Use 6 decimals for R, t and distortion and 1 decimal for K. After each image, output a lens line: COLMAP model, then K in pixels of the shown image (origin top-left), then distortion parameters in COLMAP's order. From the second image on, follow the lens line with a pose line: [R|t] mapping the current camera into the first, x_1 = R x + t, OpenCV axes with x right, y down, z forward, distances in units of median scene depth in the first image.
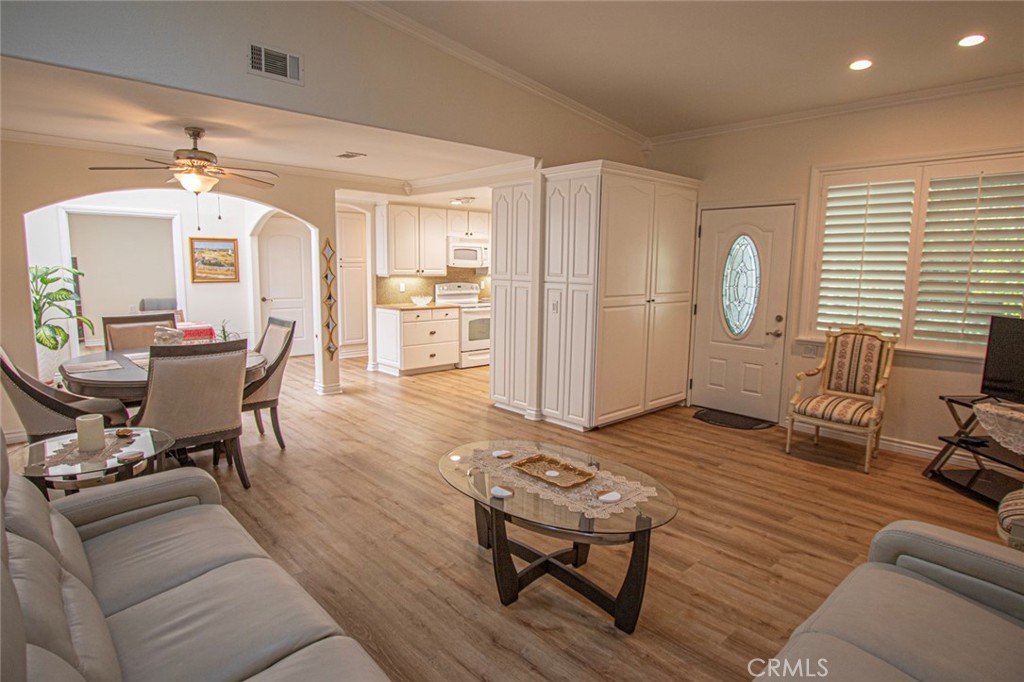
lens RADIAL K [[560.7, 0, 506.9], [0, 560.7, 338.3], [0, 0, 1]] dist [0.006787, 0.000059]
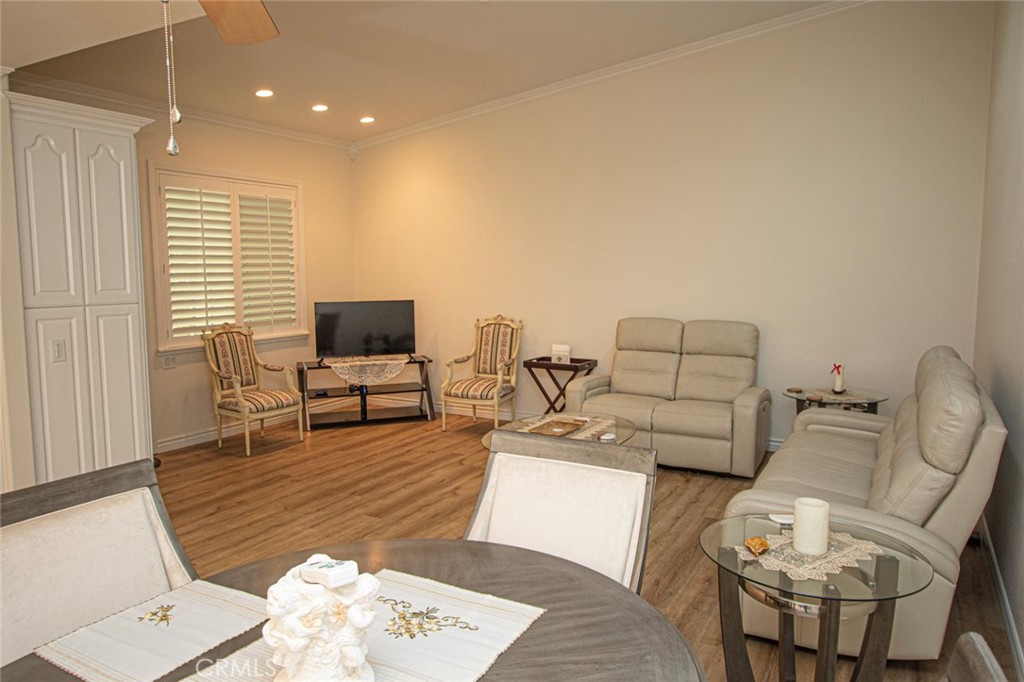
lens RADIAL K [[719.3, 0, 511.7], [0, 719.3, 340.7], [0, 0, 1]] dist [0.001043, 0.000512]
pose [[-0.305000, -0.110288, 0.945945, -0.880906], [0.130280, 0.979102, 0.156160, -0.143798], [-0.943399, 0.170867, -0.284257, 0.942962]]
